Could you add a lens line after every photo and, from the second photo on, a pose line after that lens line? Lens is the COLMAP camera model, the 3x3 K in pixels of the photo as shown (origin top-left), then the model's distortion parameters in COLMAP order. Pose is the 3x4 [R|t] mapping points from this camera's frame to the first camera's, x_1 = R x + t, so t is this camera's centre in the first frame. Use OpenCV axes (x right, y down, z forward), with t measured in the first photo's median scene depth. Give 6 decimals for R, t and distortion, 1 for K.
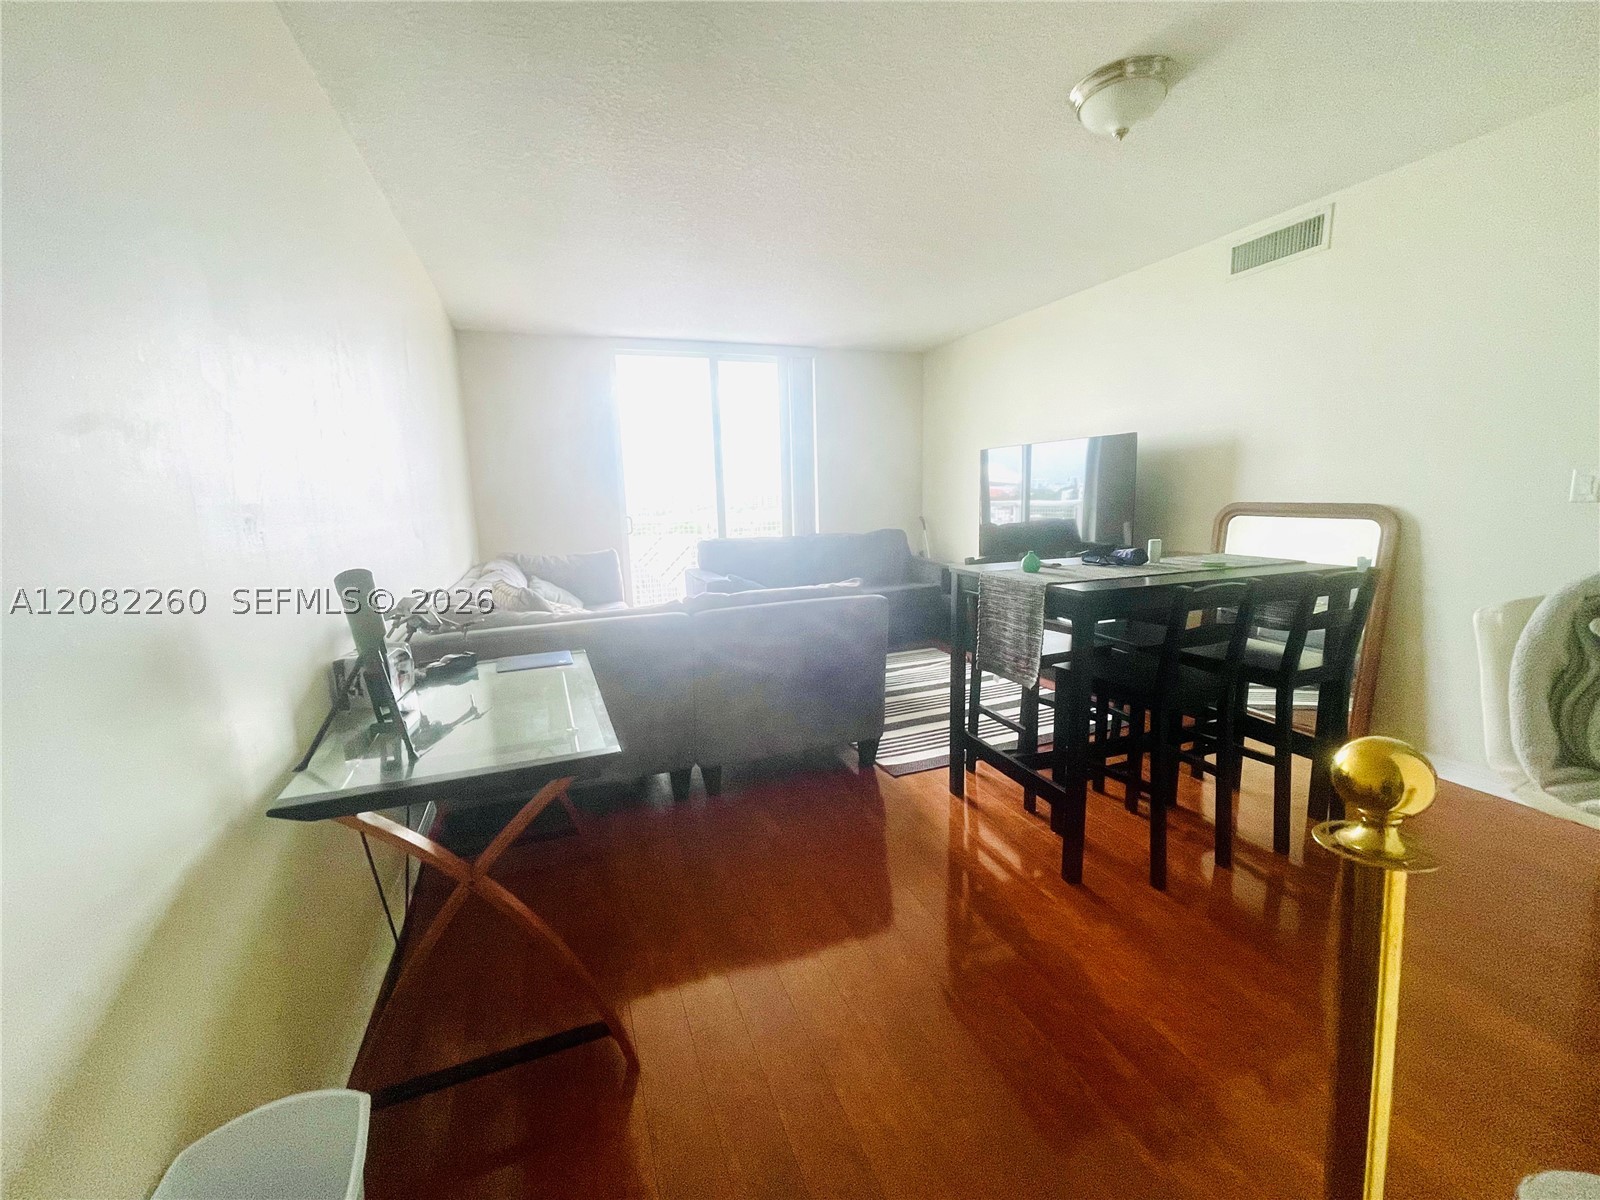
lens RADIAL K [[651.8, 0, 800.0], [0, 651.8, 600.0], [0, 0, 1]] dist [-0.001174, -0.000002]
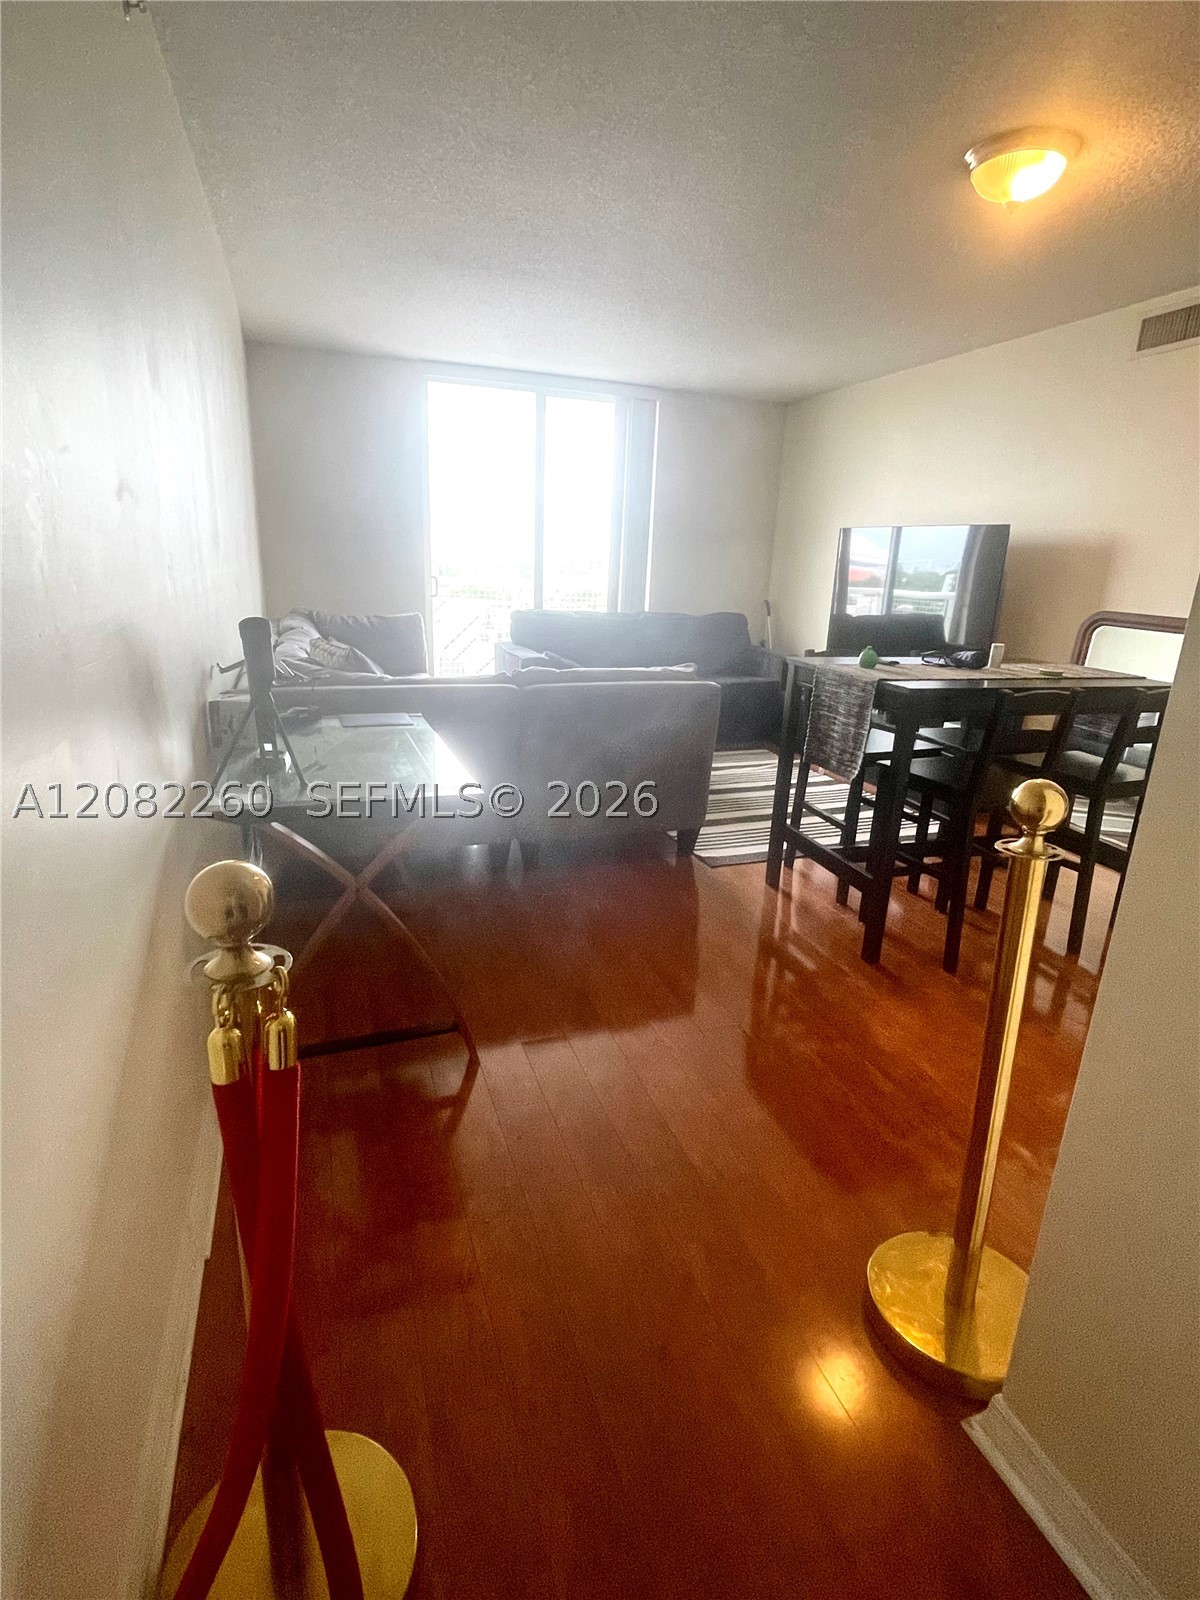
lens RADIAL K [[809.3, 0, 600.0], [0, 809.3, 800.0], [0, 0, 1]] dist [0.001486, -0.000090]
pose [[0.997468, 0.071108, 0.000934, -0.036085], [-0.070614, 0.988812, 0.131397, 0.020396], [0.008419, -0.131130, 0.991329, -0.227685]]
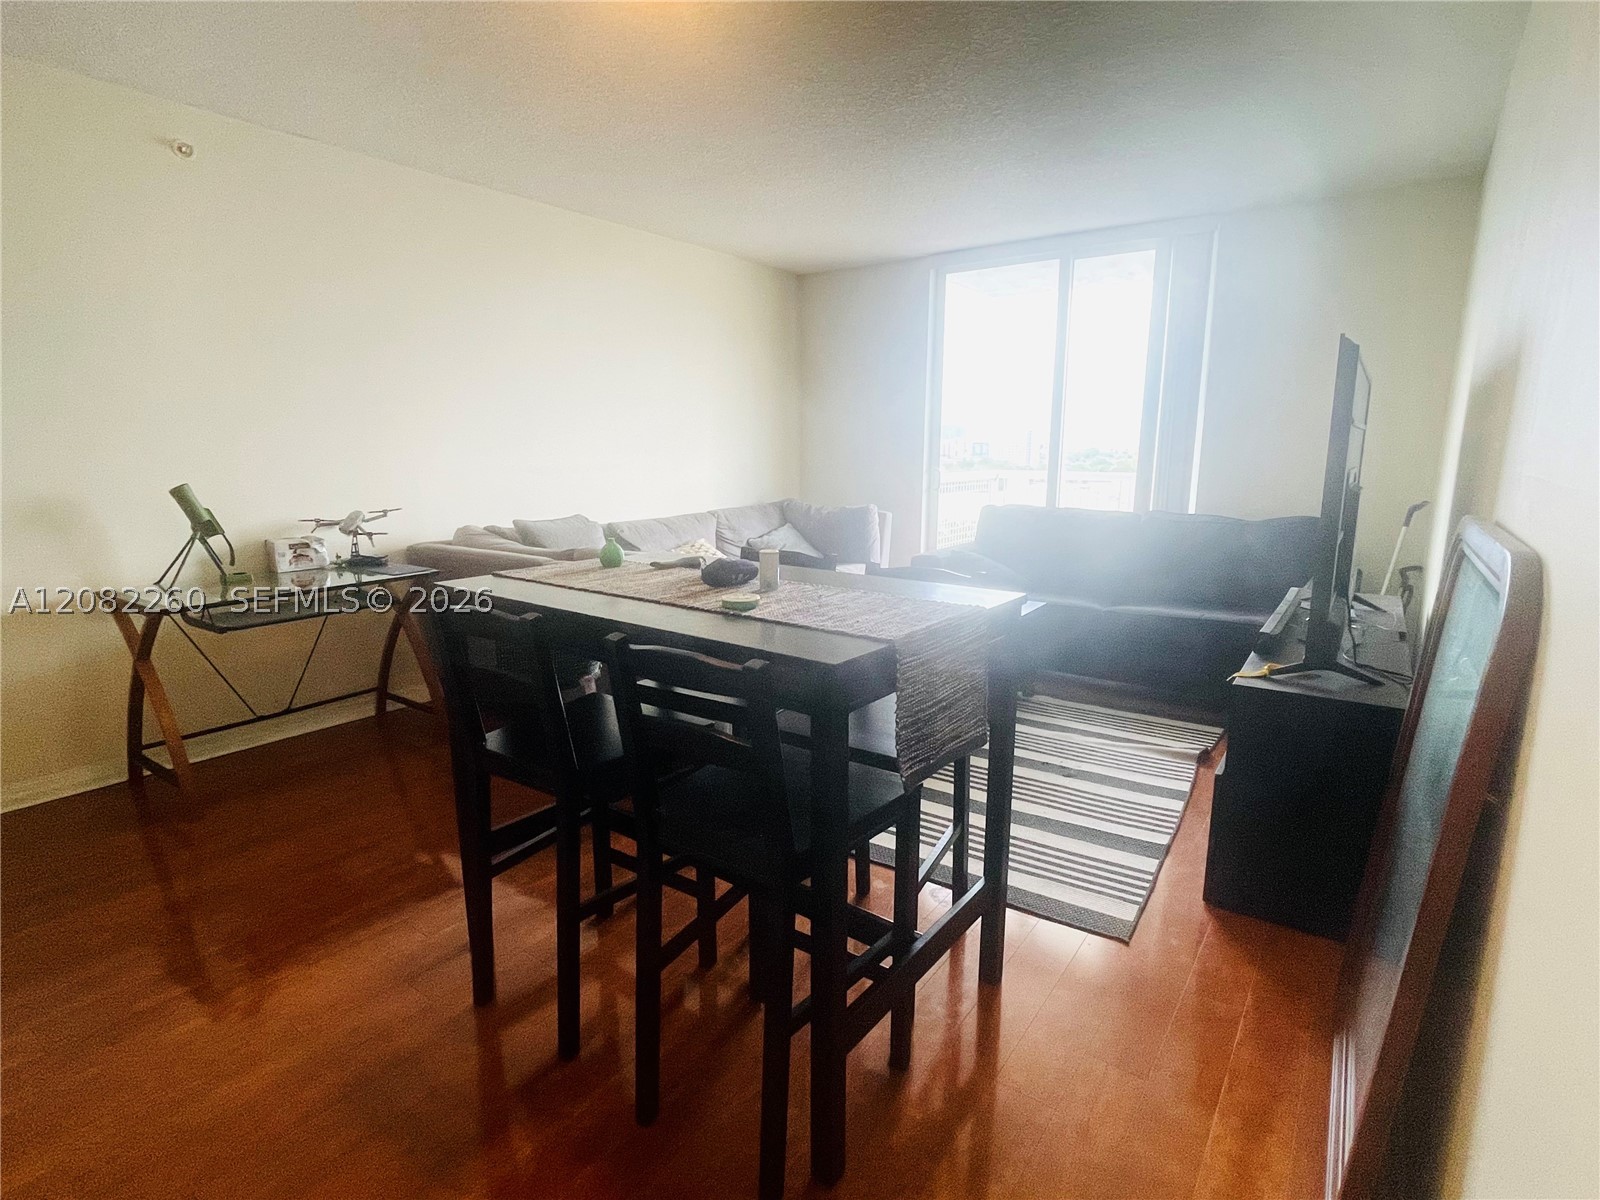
lens RADIAL K [[836.2, 0, 800.0], [0, 836.2, 600.0], [0, 0, 1]] dist [0.001061, 0.000066]
pose [[0.538198, 0.179427, -0.823498, 1.242954], [-0.143569, 0.982313, 0.120201, -0.151036], [0.830501, 0.053537, 0.554439, 0.614205]]
